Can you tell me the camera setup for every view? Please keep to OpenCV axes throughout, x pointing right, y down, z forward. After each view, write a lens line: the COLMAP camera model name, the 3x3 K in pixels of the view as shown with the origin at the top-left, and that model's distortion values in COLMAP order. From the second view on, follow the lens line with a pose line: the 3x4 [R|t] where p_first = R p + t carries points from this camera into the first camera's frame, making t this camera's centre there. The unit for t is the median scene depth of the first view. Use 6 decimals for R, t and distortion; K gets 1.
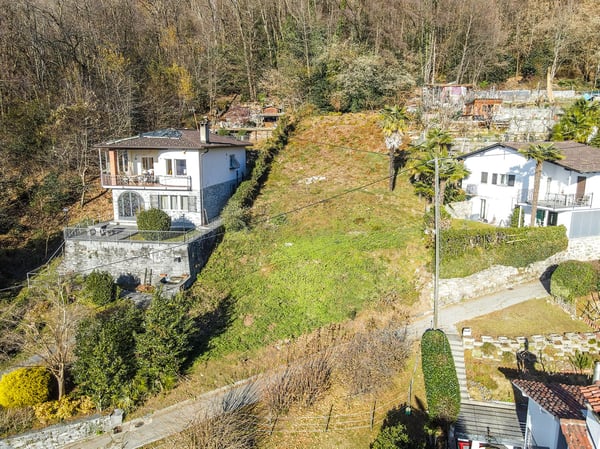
lens RADIAL K [[438.7, 0, 300.6], [0, 438.7, 230.3], [0, 0, 1]] dist [0.073236, -0.069888]
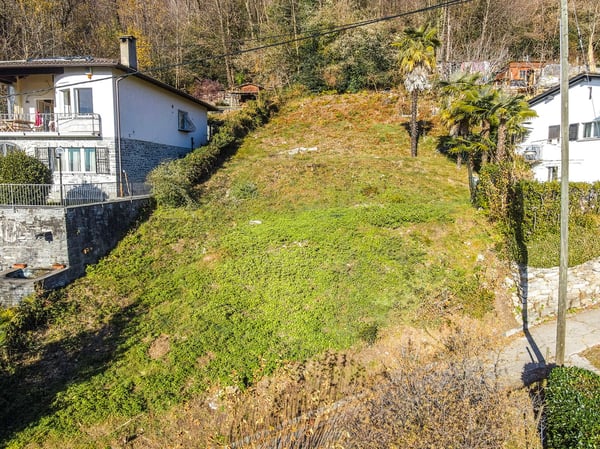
lens RADIAL K [[438.7, 0, 300.6], [0, 438.7, 230.3], [0, 0, 1]] dist [0.073236, -0.069888]
pose [[0.999854, 0.003120, 0.016800, 0.023855], [-0.001771, 0.996814, -0.079739, 0.088708], [-0.016995, 0.079698, 0.996674, 0.384024]]
